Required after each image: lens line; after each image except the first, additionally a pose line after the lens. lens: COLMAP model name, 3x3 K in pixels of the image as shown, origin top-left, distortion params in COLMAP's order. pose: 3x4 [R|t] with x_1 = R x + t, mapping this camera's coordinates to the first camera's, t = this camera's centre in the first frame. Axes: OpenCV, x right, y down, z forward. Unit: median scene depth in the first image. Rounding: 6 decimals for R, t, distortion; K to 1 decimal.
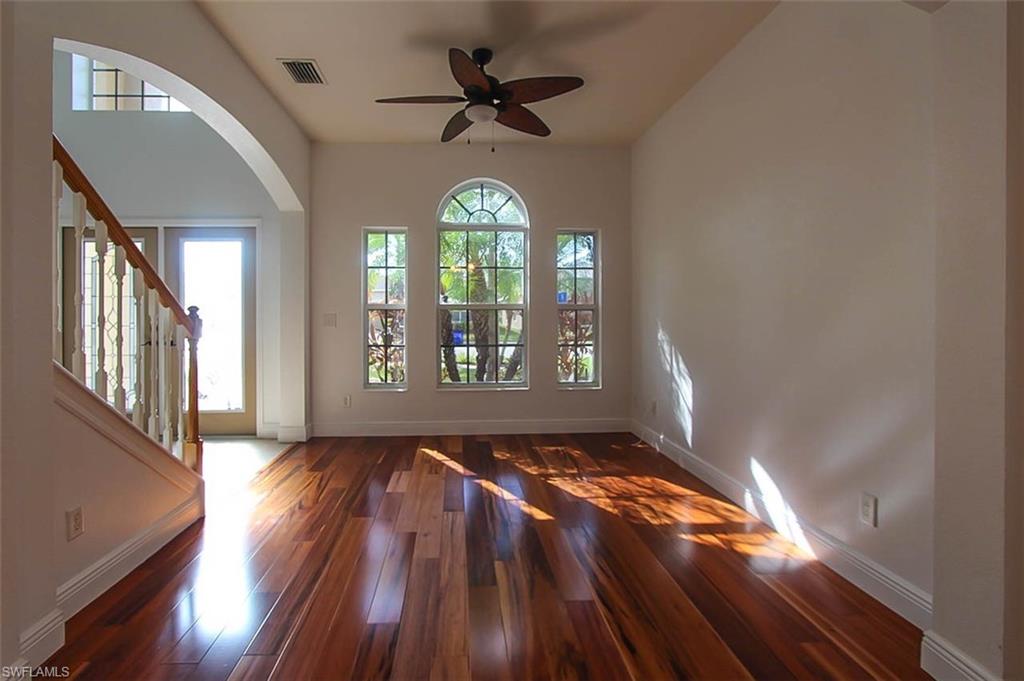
lens RADIAL K [[515.3, 0, 493.6], [0, 515.3, 314.0], [0, 0, 1]] dist [0.000352, 0.000145]
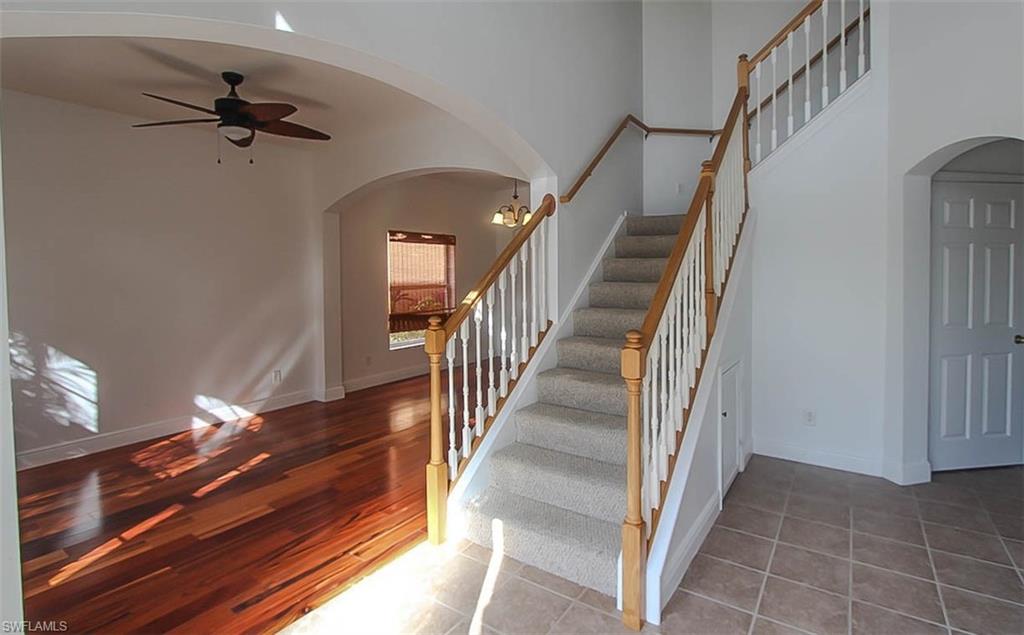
lens RADIAL K [[505.0, 0, 513.7], [0, 505.0, 288.1], [0, 0, 1]] dist [0.000115, 0.000069]
pose [[-0.782987, -0.013594, 0.621890, -1.082257], [0.013587, 0.999149, 0.038948, -0.086305], [-0.621890, 0.038945, -0.782136, 1.388501]]
